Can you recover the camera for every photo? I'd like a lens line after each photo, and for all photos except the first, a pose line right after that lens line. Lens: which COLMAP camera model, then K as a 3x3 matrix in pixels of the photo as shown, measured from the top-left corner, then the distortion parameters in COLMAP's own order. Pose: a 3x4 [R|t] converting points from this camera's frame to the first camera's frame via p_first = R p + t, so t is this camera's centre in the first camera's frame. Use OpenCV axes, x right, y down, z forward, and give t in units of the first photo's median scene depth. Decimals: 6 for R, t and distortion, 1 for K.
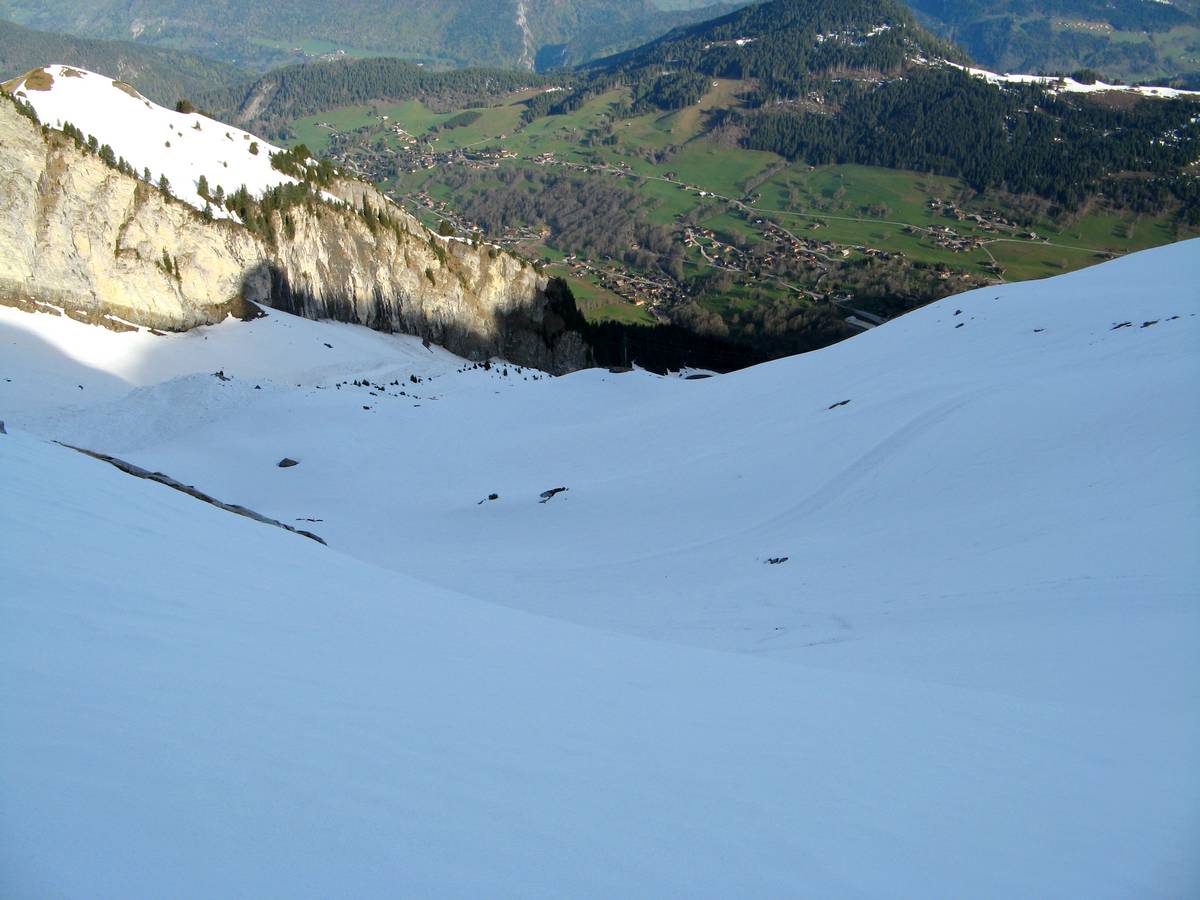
lens RADIAL K [[1248.8, 0, 602.3], [0, 1248.8, 480.5], [0, 0, 1]] dist [-0.206369, 0.248755]
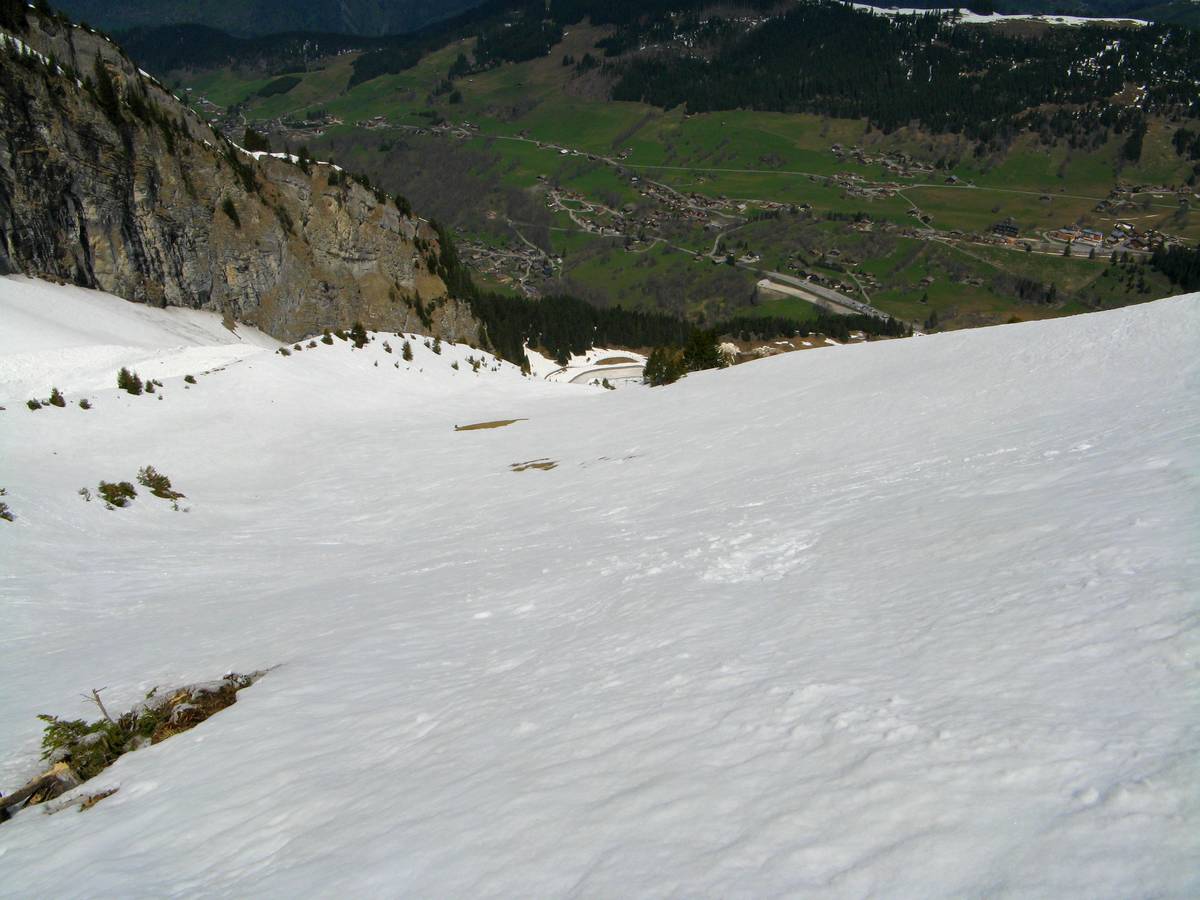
lens RADIAL K [[1246.5, 0, 600.0], [0, 1246.5, 450.0], [0, 0, 1]] dist [-0.194789, 0.224276]
pose [[0.990034, -0.062892, 0.126006, -0.018152], [0.065029, 0.997800, -0.012915, -0.012806], [-0.124917, 0.020981, 0.991945, 0.163367]]
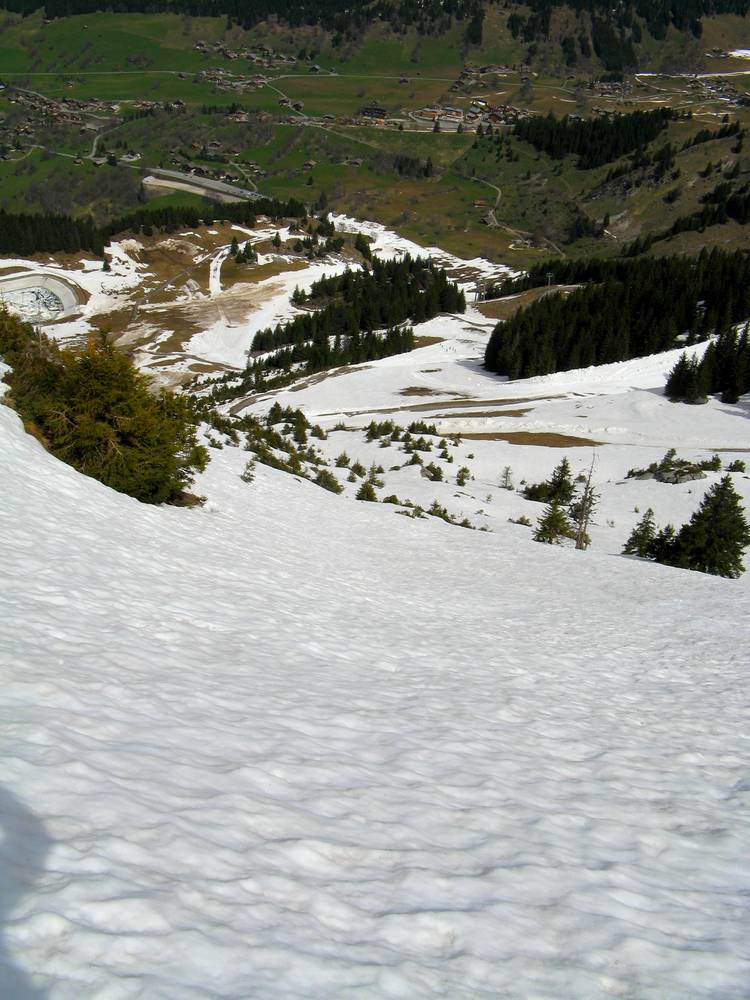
lens RADIAL K [[1040.7, 0, 372.3], [0, 1040.7, 487.2], [0, 0, 1]] dist [-0.206369, 0.248755]
pose [[0.876988, -0.229976, 0.421904, -0.003000], [0.170882, 0.969899, 0.173481, -0.020041], [-0.449101, -0.080045, 0.889888, 0.266360]]
